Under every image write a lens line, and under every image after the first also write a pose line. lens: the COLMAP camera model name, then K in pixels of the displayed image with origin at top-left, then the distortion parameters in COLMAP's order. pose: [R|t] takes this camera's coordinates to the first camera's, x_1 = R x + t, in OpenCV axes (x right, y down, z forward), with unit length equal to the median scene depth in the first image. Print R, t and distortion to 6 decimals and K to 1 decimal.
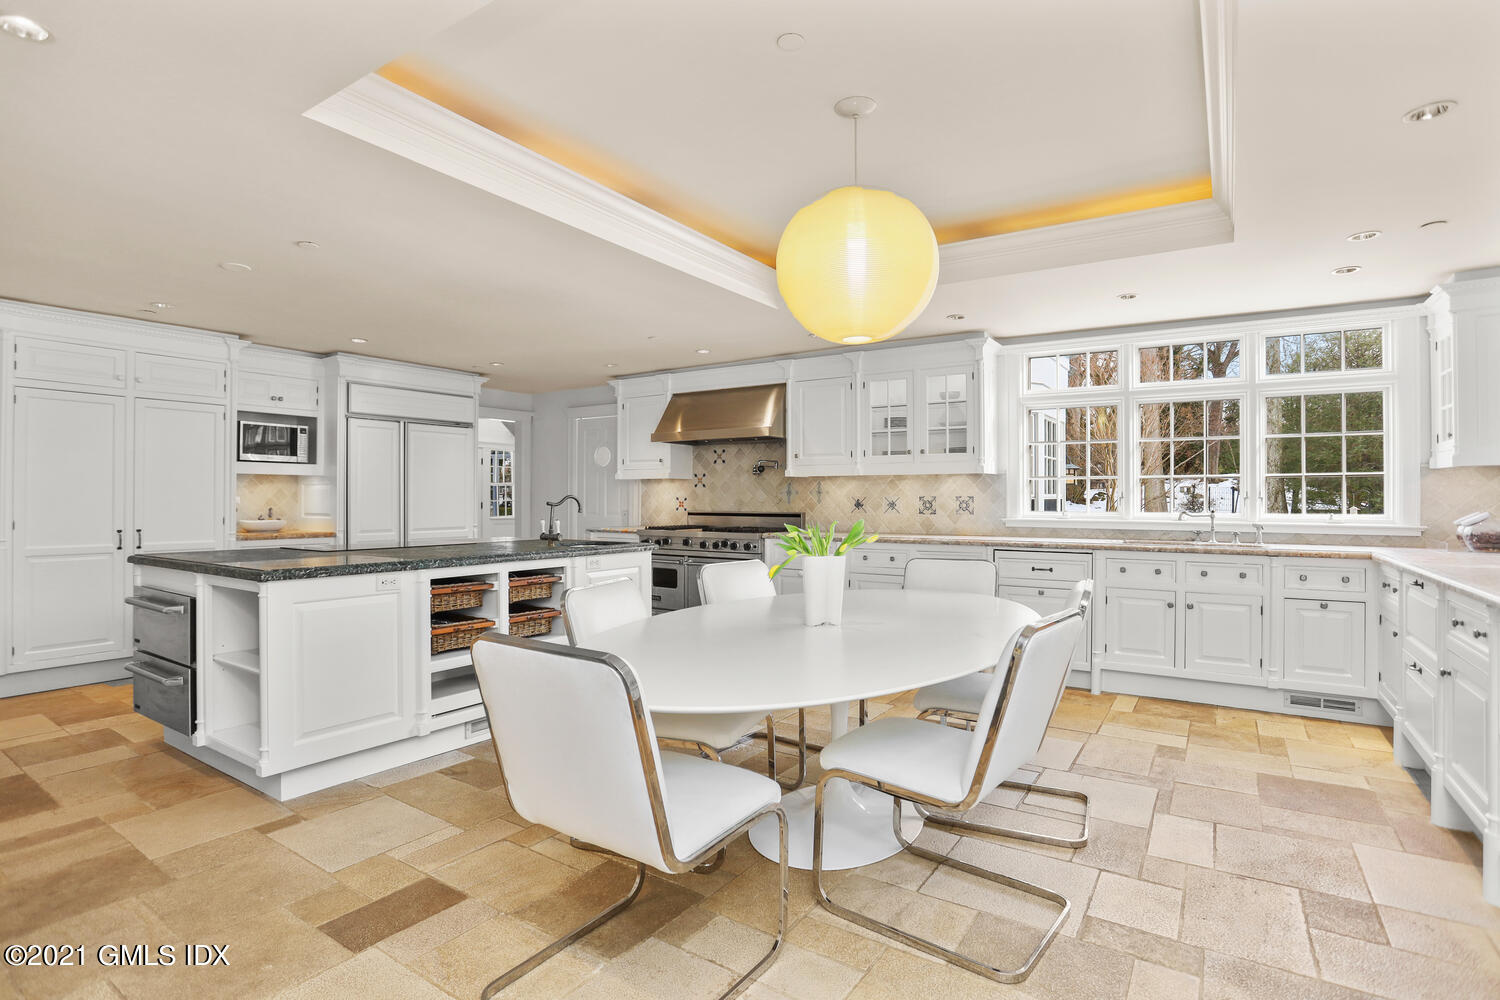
lens RADIAL K [[739.1, 0, 744.0], [0, 739.1, 496.3], [0, 0, 1]] dist [0.000455, 0.000533]
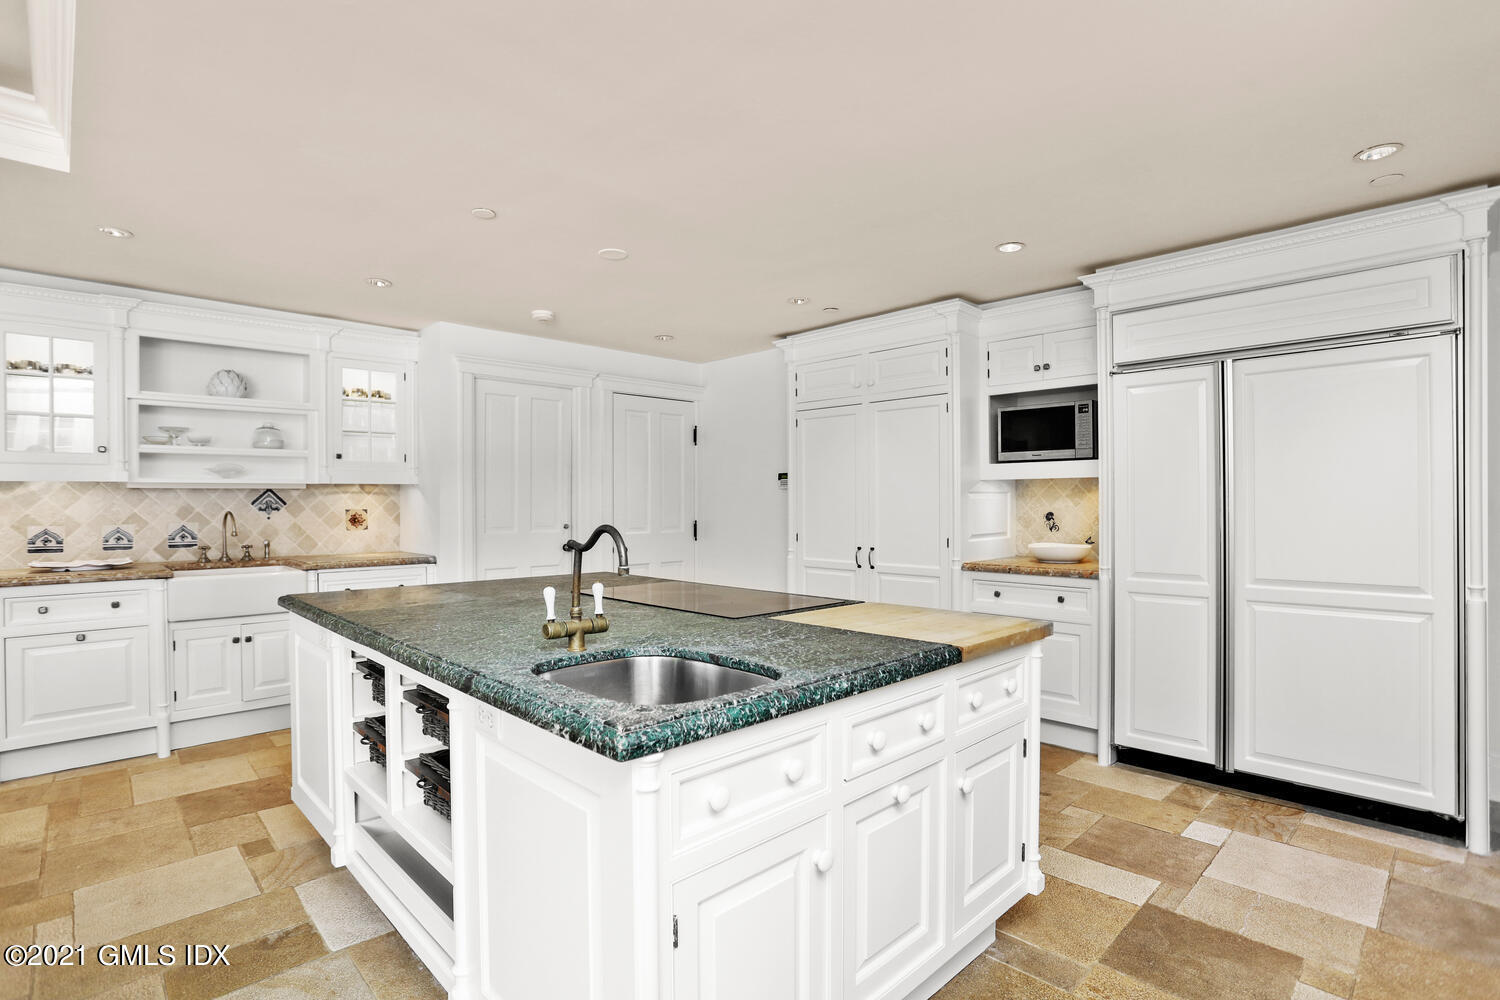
lens RADIAL K [[739.1, 0, 743.3], [0, 739.1, 504.9], [0, 0, 1]] dist [0.000455, 0.000533]
pose [[-0.232984, 0.006391, -0.972460, 0.092610], [0.002604, 0.999979, 0.005948, -0.011422], [0.972477, -0.001147, -0.232996, 0.923733]]
